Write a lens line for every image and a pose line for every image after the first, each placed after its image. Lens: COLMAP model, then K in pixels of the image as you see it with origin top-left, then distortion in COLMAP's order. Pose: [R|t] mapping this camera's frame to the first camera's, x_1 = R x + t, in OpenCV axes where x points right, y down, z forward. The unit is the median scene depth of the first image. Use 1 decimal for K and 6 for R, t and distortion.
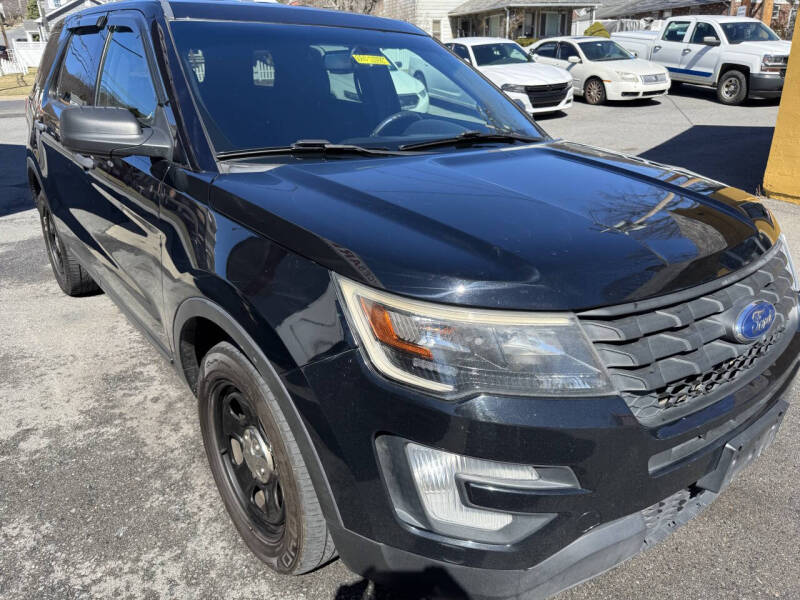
lens RADIAL K [[570.8, 0, 406.5], [0, 570.8, 300.6], [0, 0, 1]] dist [0.010789, -0.011231]
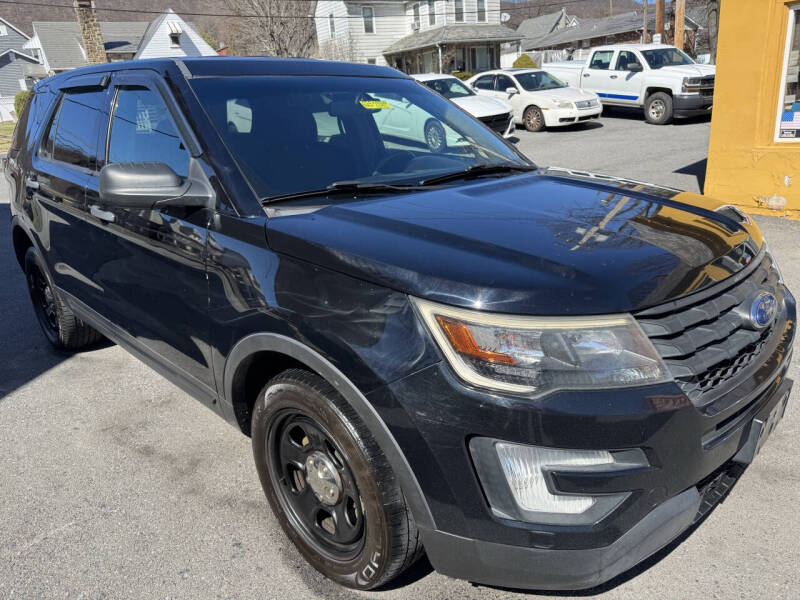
lens RADIAL K [[564.9, 0, 408.1], [0, 564.9, 304.0], [0, 0, 1]] dist [0.041100, -0.050819]
pose [[0.992609, -0.082353, 0.089132, -0.025871], [0.086498, 0.995294, -0.043684, 0.001308], [-0.085115, 0.051071, 0.995061, -0.011143]]
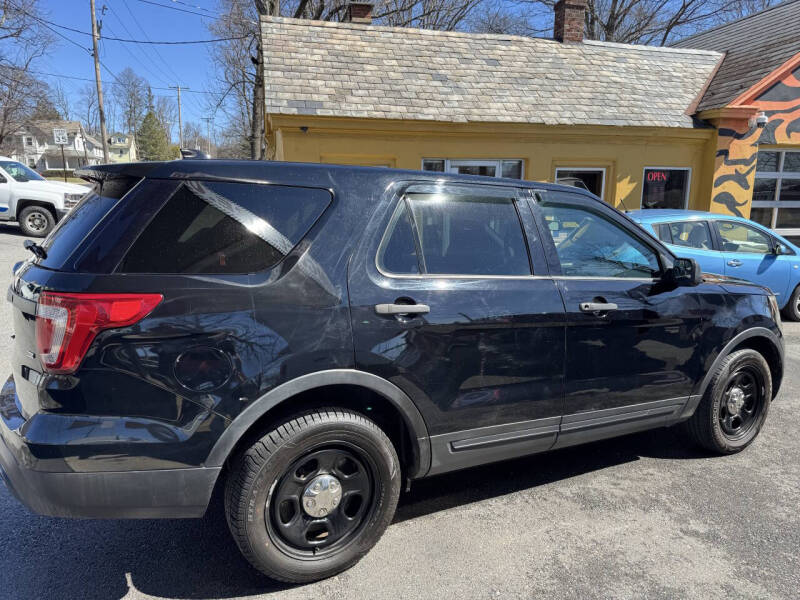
lens RADIAL K [[564.9, 0, 408.1], [0, 564.9, 304.0], [0, 0, 1]] dist [0.041100, -0.050819]
pose [[0.167022, -0.158637, 0.973107, -0.362397], [0.346578, 0.933431, 0.092683, -0.099562], [-0.923032, 0.321777, 0.210883, 0.219282]]
